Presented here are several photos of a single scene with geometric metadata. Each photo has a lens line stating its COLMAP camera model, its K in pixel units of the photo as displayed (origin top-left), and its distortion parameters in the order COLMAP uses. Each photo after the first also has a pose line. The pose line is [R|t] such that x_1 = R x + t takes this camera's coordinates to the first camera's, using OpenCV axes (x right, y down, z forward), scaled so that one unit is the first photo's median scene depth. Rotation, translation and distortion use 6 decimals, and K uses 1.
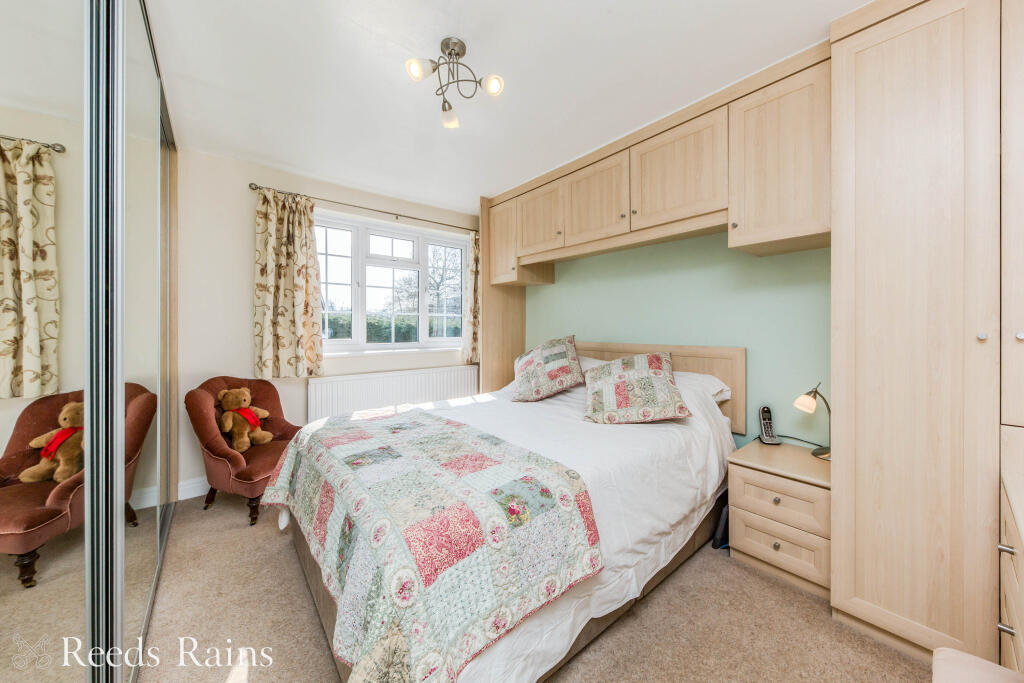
lens RADIAL K [[364.9, 0, 512.9], [0, 364.9, 324.5], [0, 0, 1]] dist [0.000098, 0.000023]
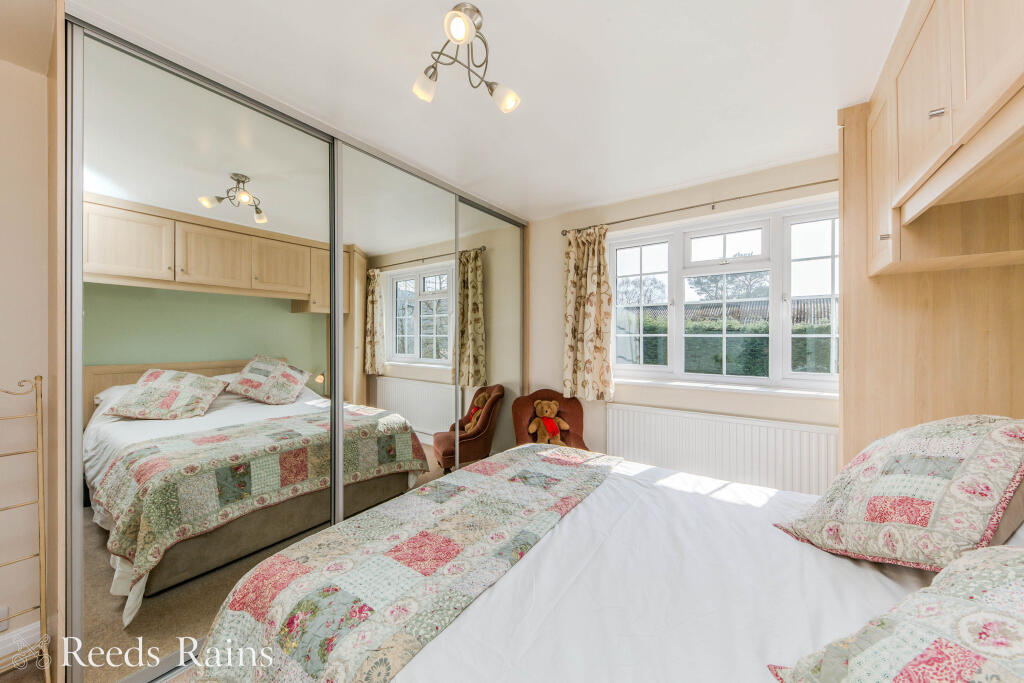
lens RADIAL K [[356.5, 0, 512.9], [0, 356.5, 335.5], [0, 0, 1]] dist [0.001153, 0.000033]
pose [[0.255981, -0.003923, -0.966674, 0.373233], [0.004670, 0.999985, -0.002822, -0.041645], [0.966671, -0.003792, 0.255995, 0.550928]]
